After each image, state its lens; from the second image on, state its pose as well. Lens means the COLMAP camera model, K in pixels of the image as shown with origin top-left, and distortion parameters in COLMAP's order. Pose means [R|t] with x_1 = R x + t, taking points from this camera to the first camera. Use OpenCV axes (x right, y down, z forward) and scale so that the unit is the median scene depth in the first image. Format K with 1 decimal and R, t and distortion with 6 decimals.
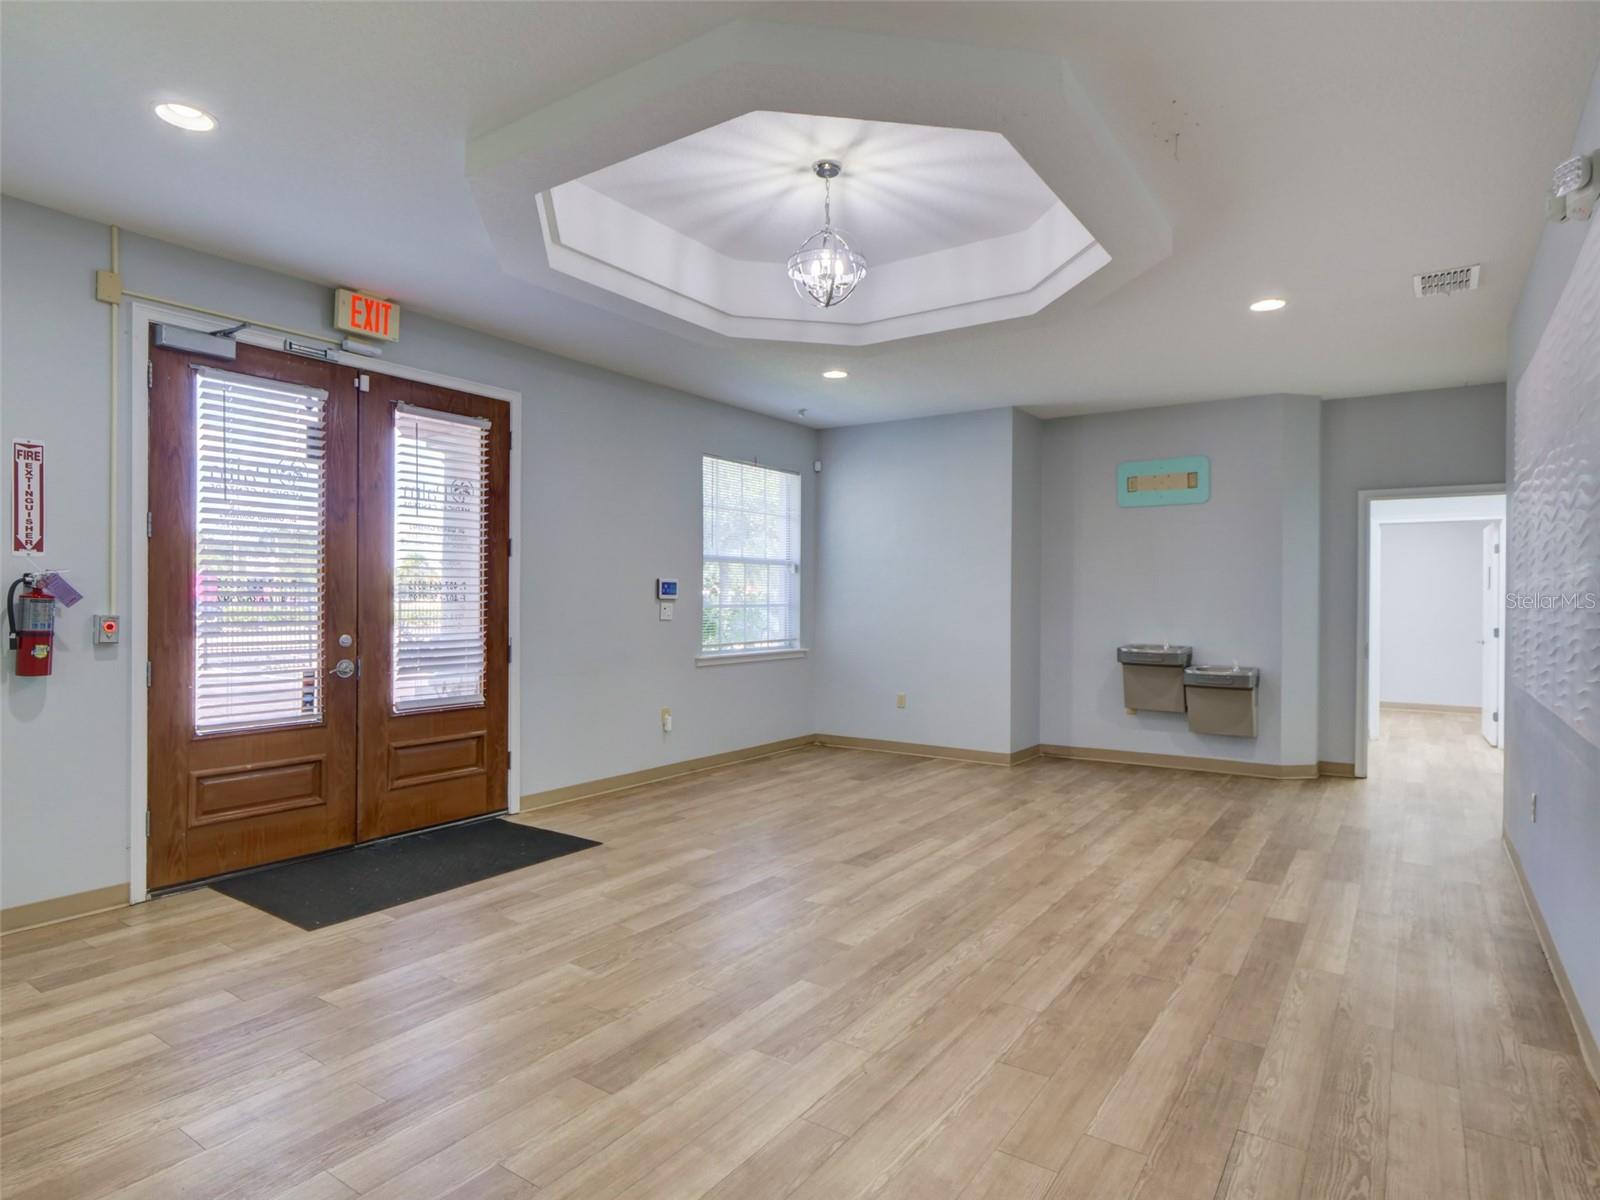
lens RADIAL K [[891.2, 0, 799.2], [0, 891.2, 601.8], [0, 0, 1]] dist [0.000051, -0.000888]
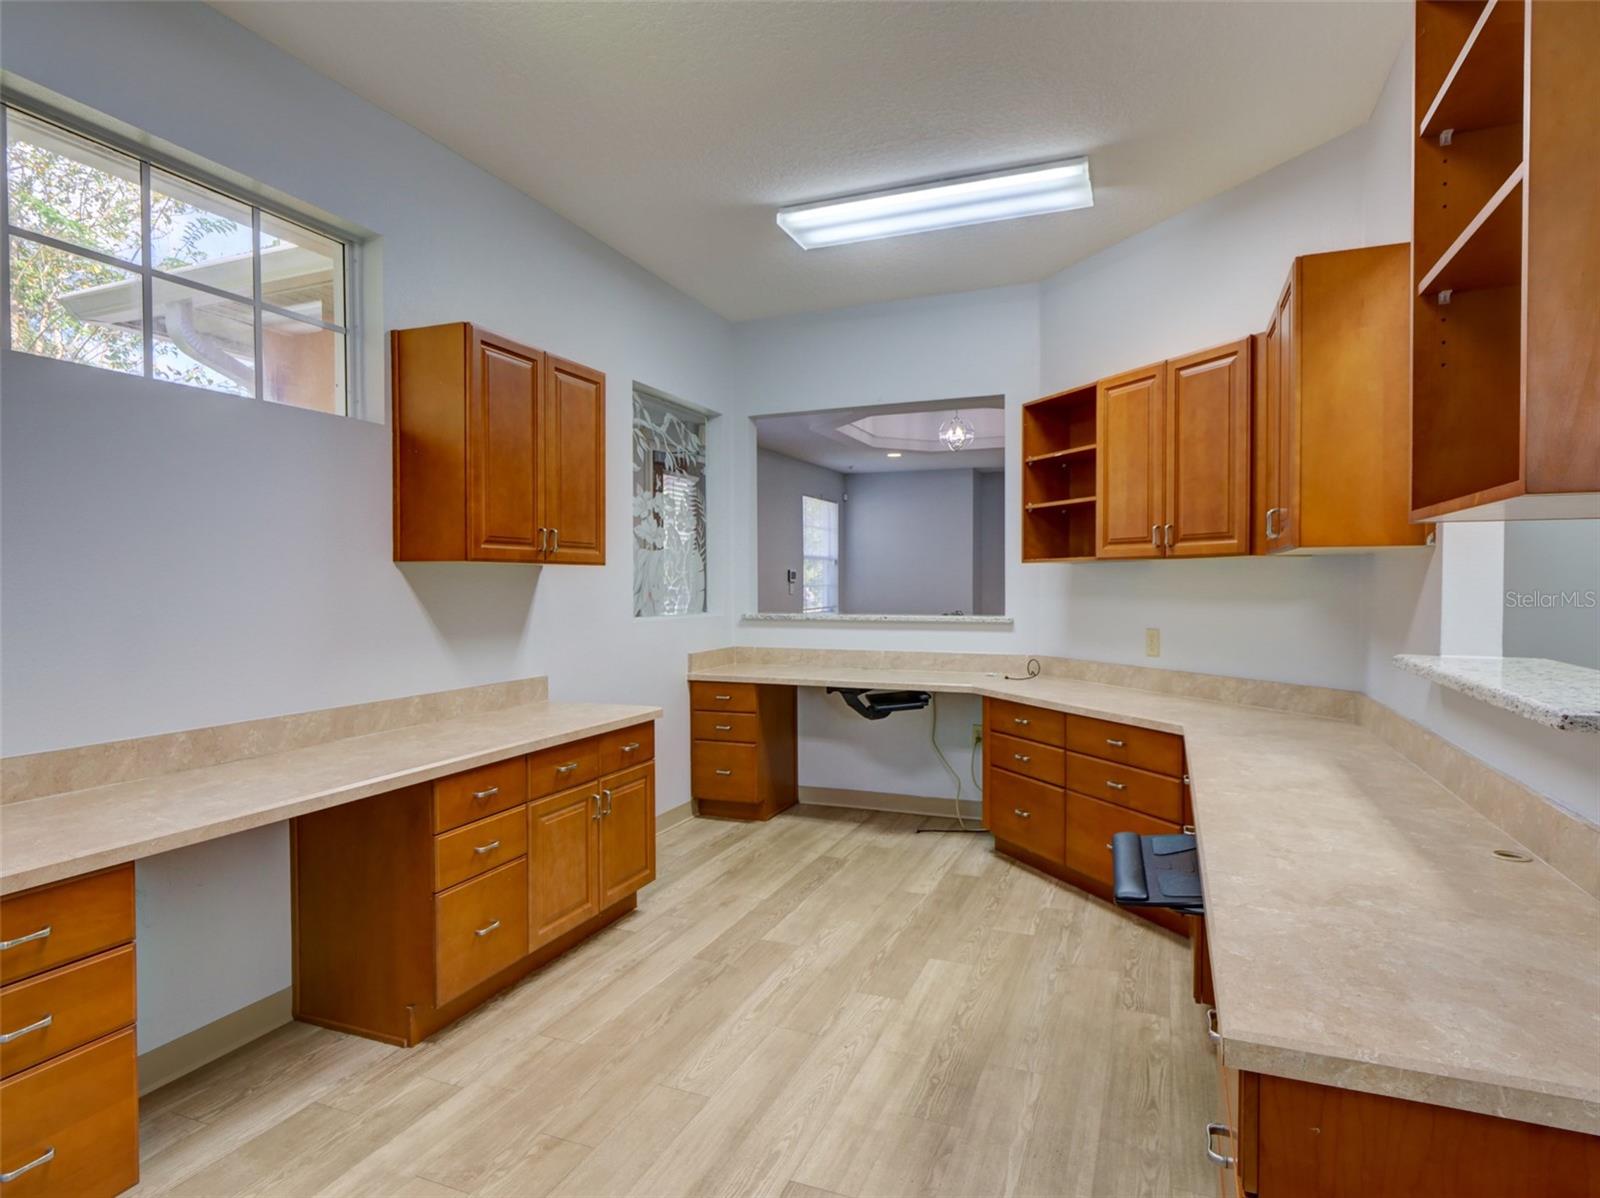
lens RADIAL K [[891.2, 0, 799.6], [0, 891.2, 600.9], [0, 0, 1]] dist [0.000051, -0.000888]
pose [[0.979054, -0.007169, 0.203475, -0.699023], [0.003702, 0.999842, 0.017414, 0.006267], [-0.203568, -0.016296, 0.978925, -0.967844]]
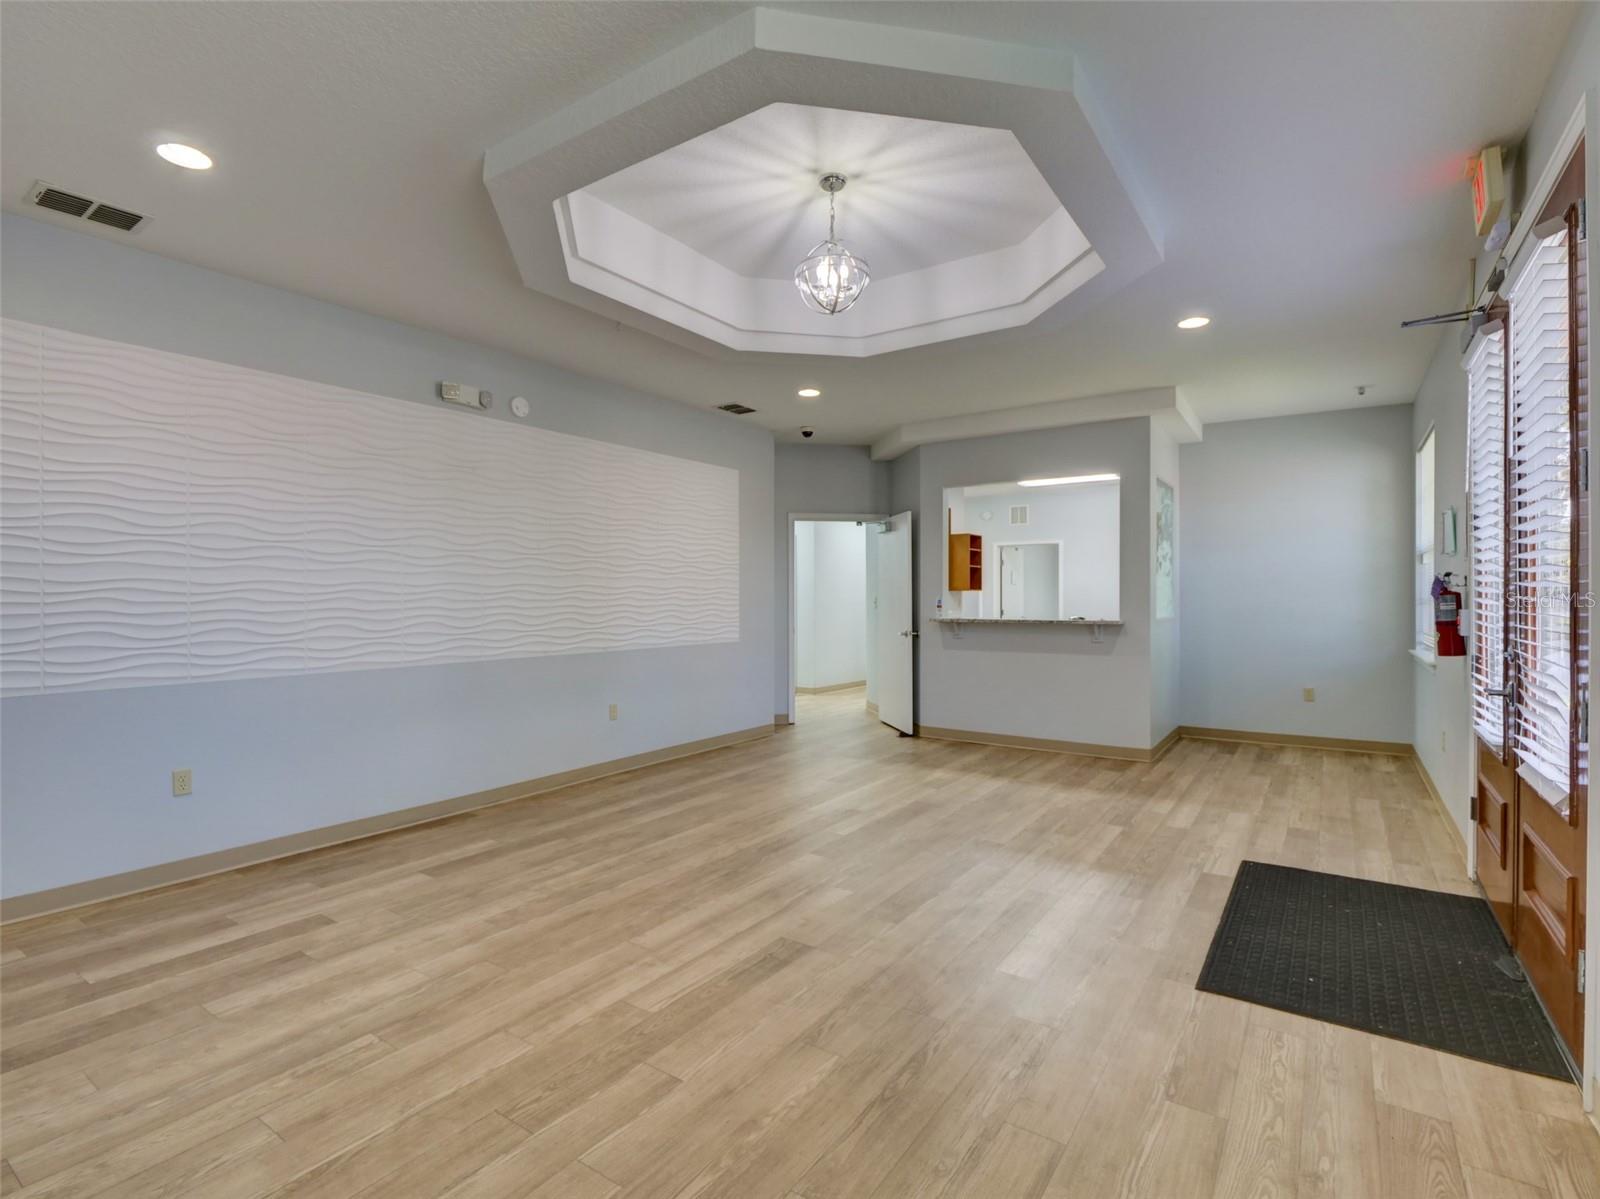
lens RADIAL K [[784.2, 0, 794.4], [0, 784.2, 598.4], [0, 0, 1]] dist [-0.011494, -0.000024]
pose [[-0.999992, -0.003799, 0.001422, 0.066655], [-0.003796, 0.999989, 0.002679, 0.000090], [-0.001432, 0.002674, -0.999995, 1.743068]]
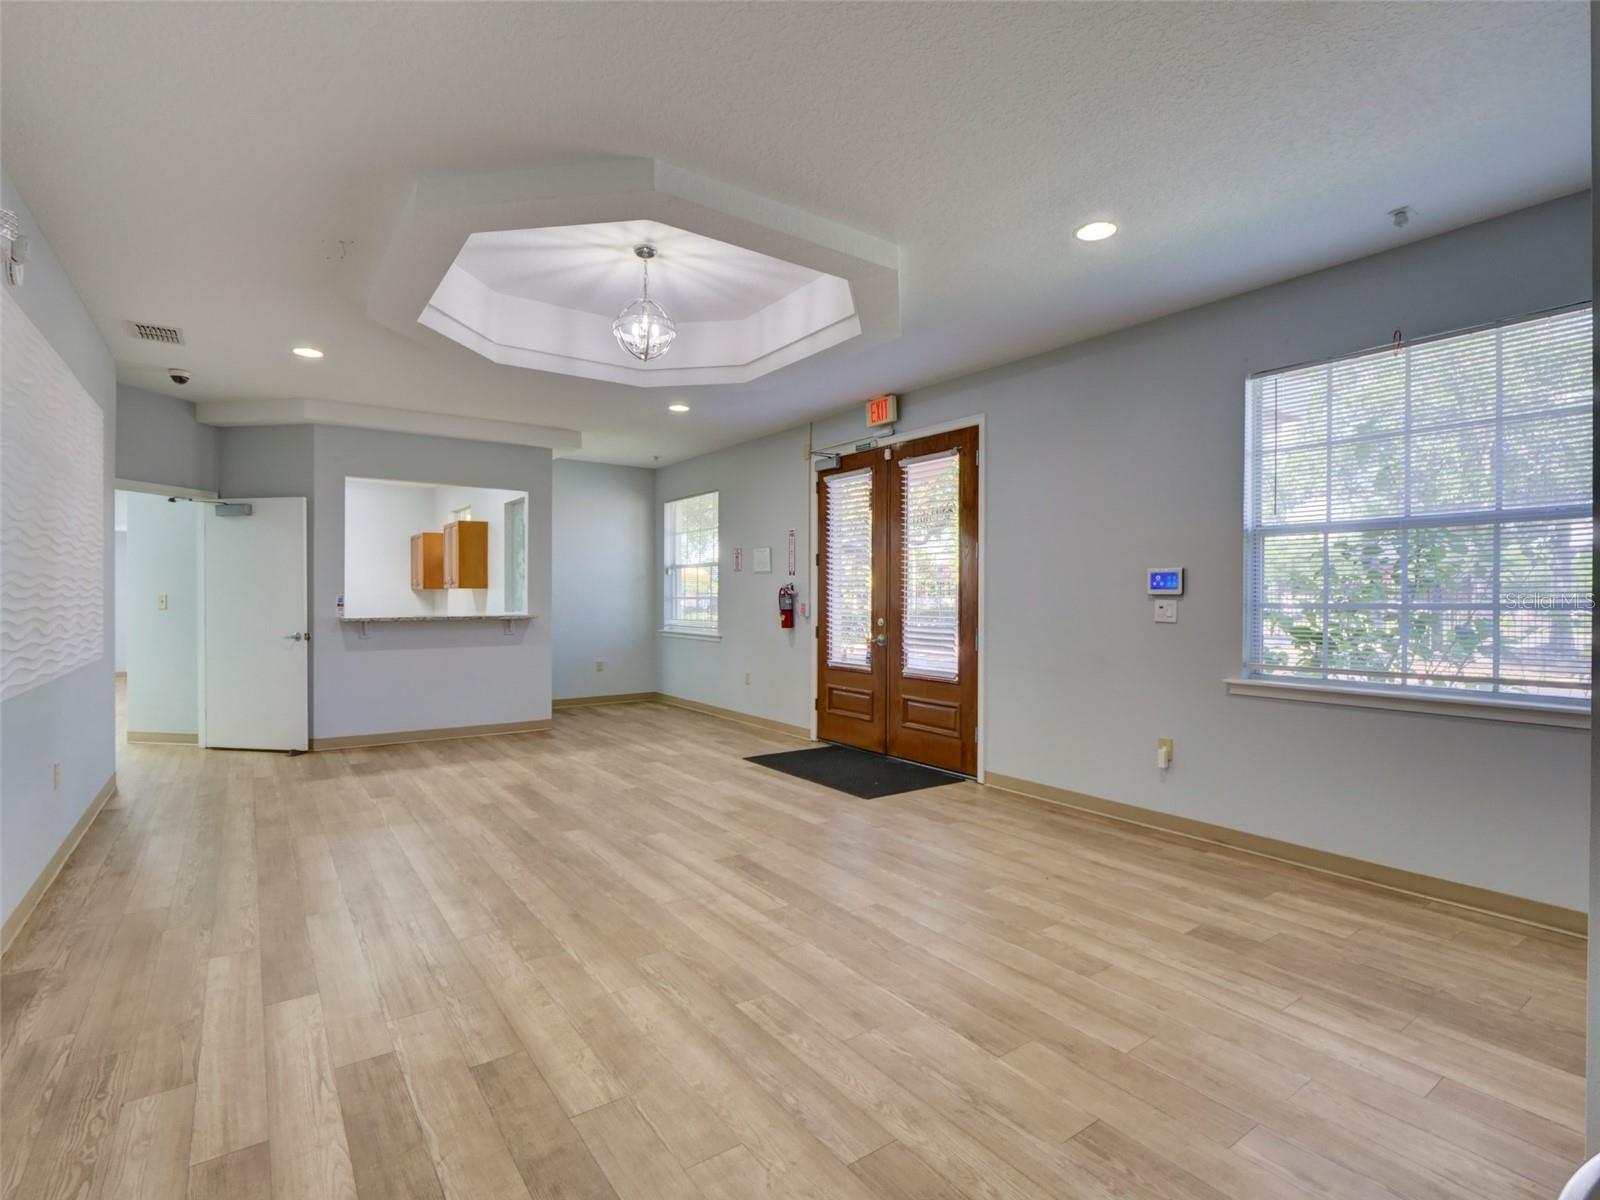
lens RADIAL K [[784.2, 0, 797.7], [0, 784.2, 601.3], [0, 0, 1]] dist [-0.011494, -0.000024]
pose [[-0.343029, 0.001608, -0.939324, 0.903338], [-0.005742, 0.999976, 0.003809, 0.002635], [0.939307, 0.006700, -0.343011, 1.439264]]
